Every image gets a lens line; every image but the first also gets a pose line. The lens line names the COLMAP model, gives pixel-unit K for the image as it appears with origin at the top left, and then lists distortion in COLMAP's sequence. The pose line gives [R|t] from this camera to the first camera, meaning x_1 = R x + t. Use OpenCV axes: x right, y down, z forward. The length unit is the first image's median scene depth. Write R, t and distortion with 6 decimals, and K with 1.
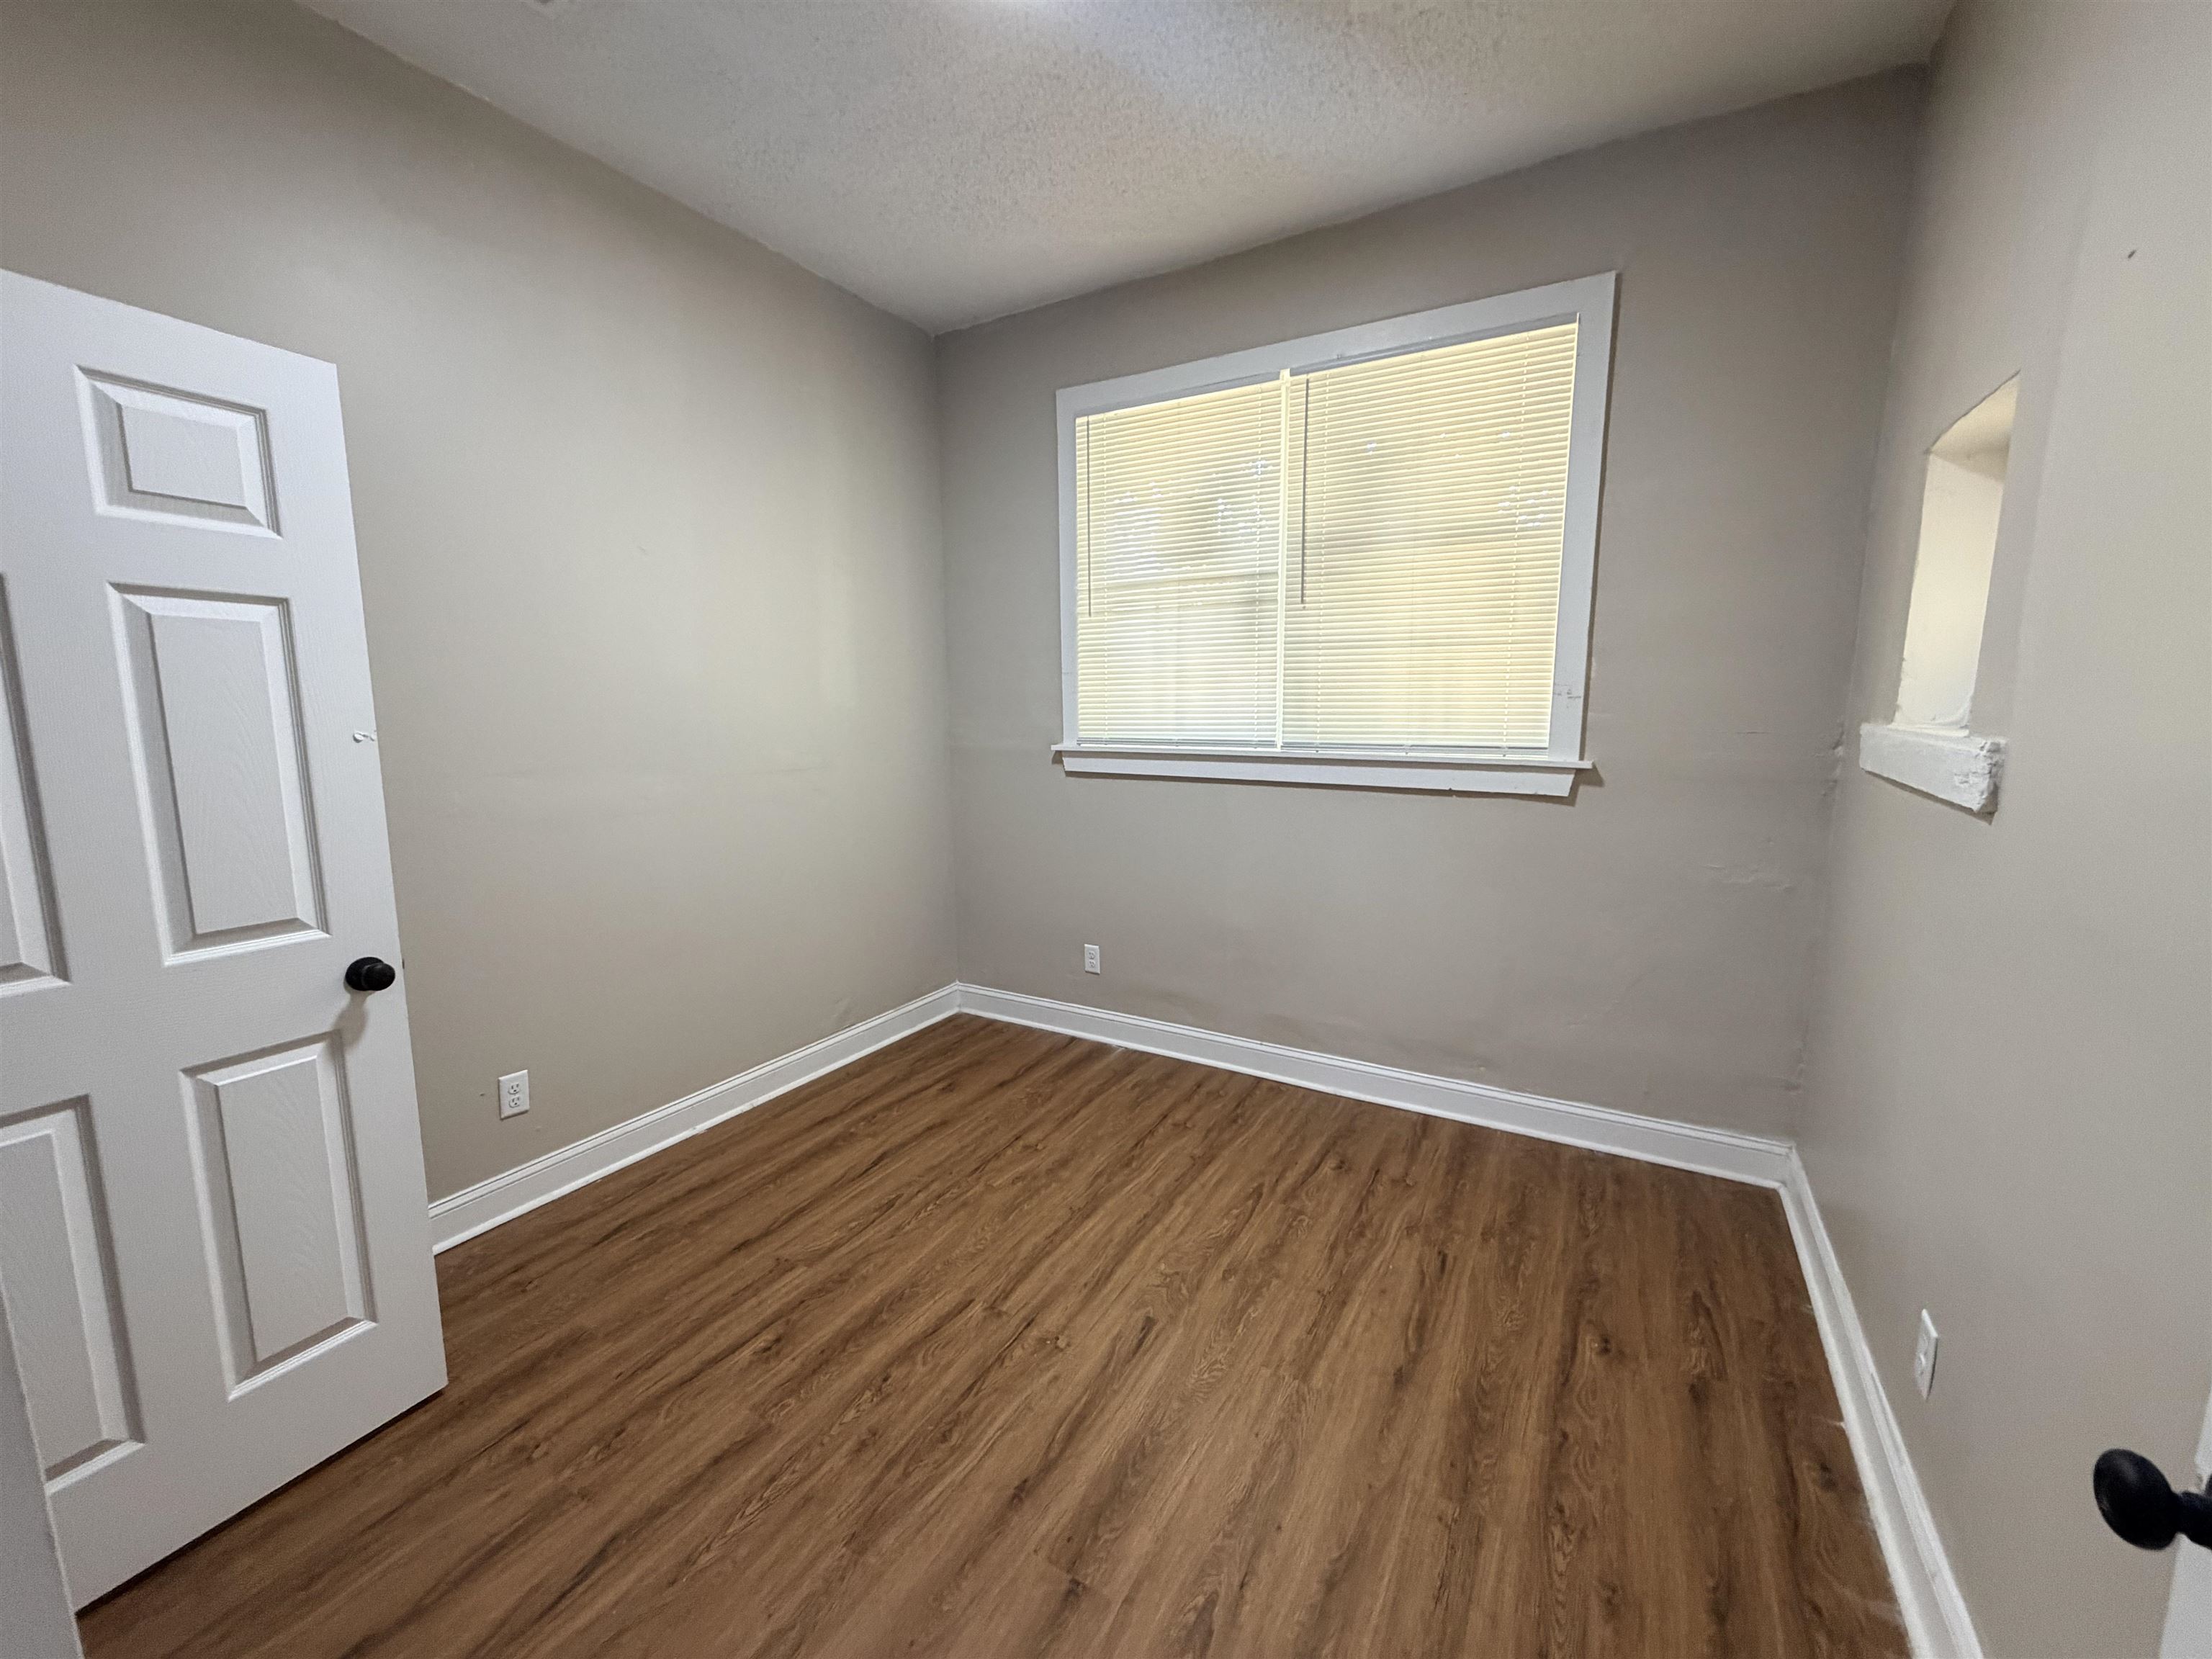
lens RADIAL K [[880.1, 0, 1104.4], [0, 880.1, 828.2], [0, 0, 1]] dist [-0.000845, 0.000284]
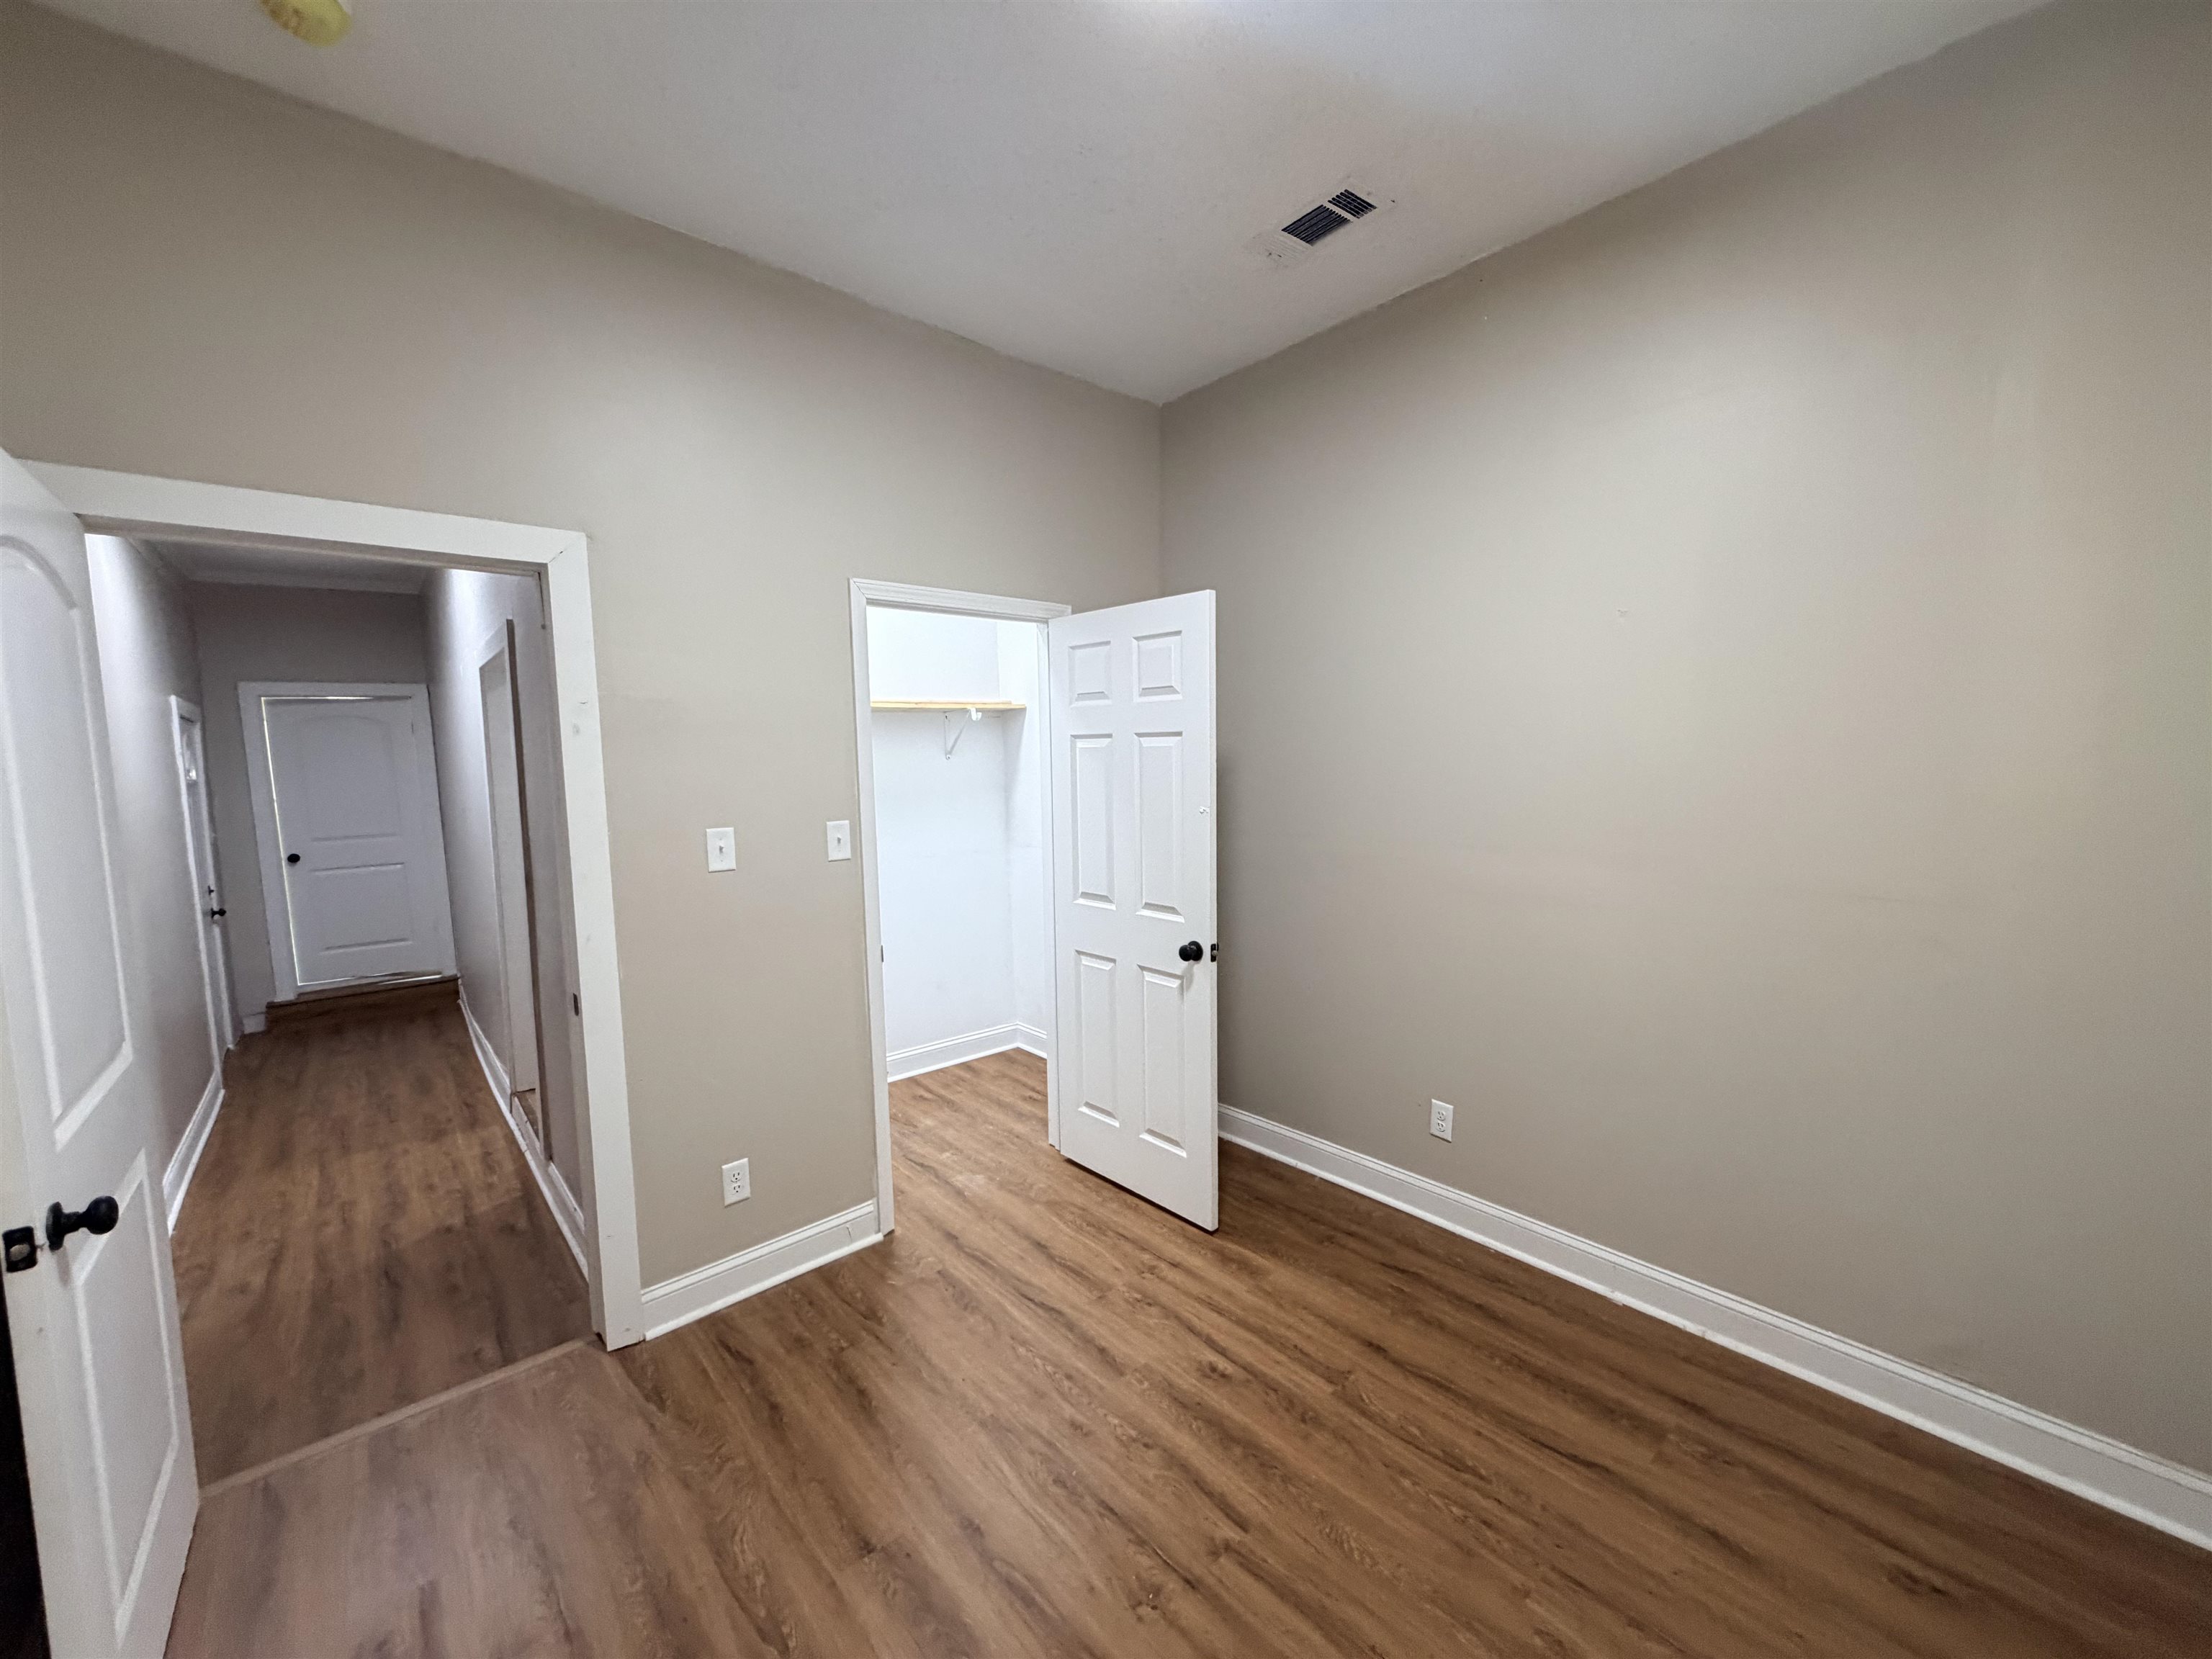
lens RADIAL K [[880.1, 0, 1108.7], [0, 880.1, 827.7], [0, 0, 1]] dist [-0.000845, 0.000284]
pose [[-0.322593, 0.091070, -0.942146, 0.656545], [-0.110422, 0.984944, 0.133016, -0.228893], [0.940075, 0.146944, -0.307680, 1.105068]]
